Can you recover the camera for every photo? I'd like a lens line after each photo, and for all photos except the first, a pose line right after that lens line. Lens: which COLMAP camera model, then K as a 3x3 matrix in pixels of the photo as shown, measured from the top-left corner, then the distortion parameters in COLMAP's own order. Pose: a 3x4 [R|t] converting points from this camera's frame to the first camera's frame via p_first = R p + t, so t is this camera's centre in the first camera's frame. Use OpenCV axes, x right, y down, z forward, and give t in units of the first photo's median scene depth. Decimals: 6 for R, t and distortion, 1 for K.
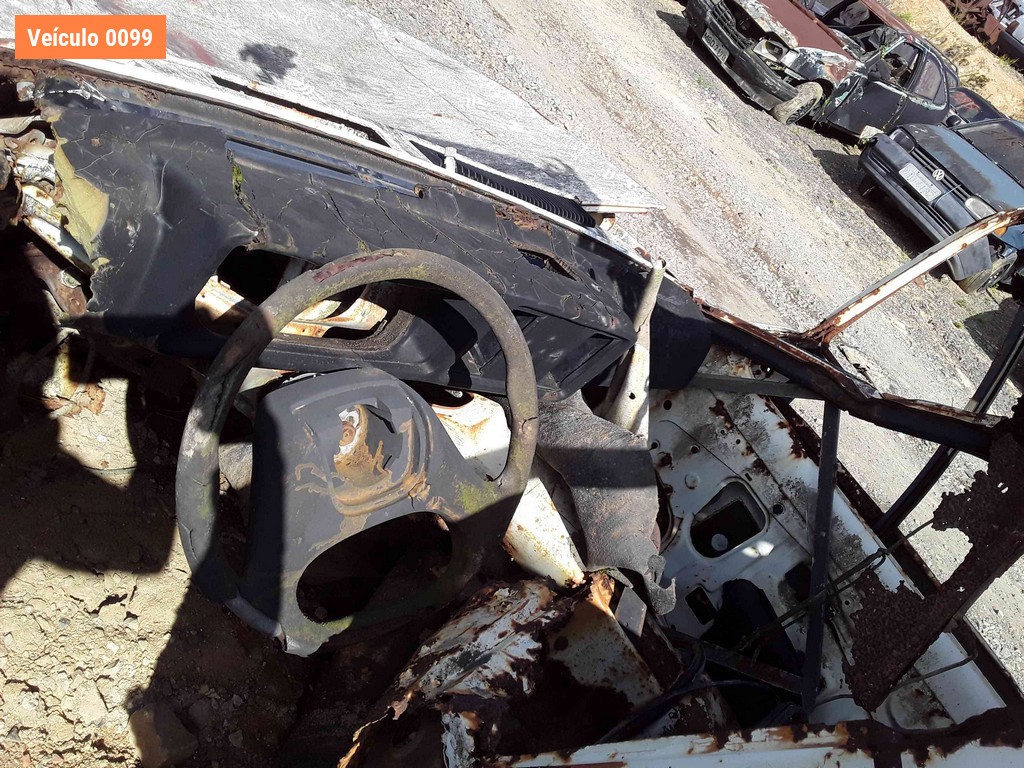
lens RADIAL K [[943.8, 0, 556.4], [0, 943.8, 382.7], [0, 0, 1]] dist [0.109139, -0.168400]
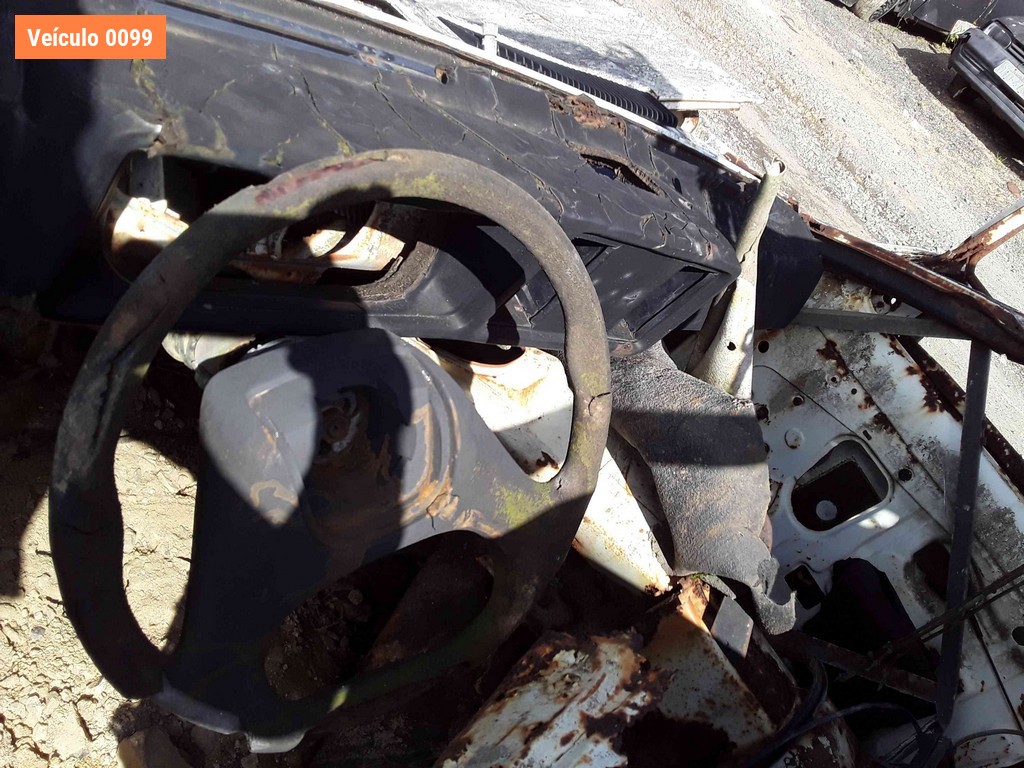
lens RADIAL K [[951.9, 0, 512.0], [0, 951.9, 384.0], [0, 0, 1]] dist [0.096348, -0.194687]
pose [[0.993649, -0.008257, -0.112222, -0.010142], [0.017218, 0.996716, 0.079120, -0.020561], [0.111201, -0.080550, 0.990528, 0.221675]]
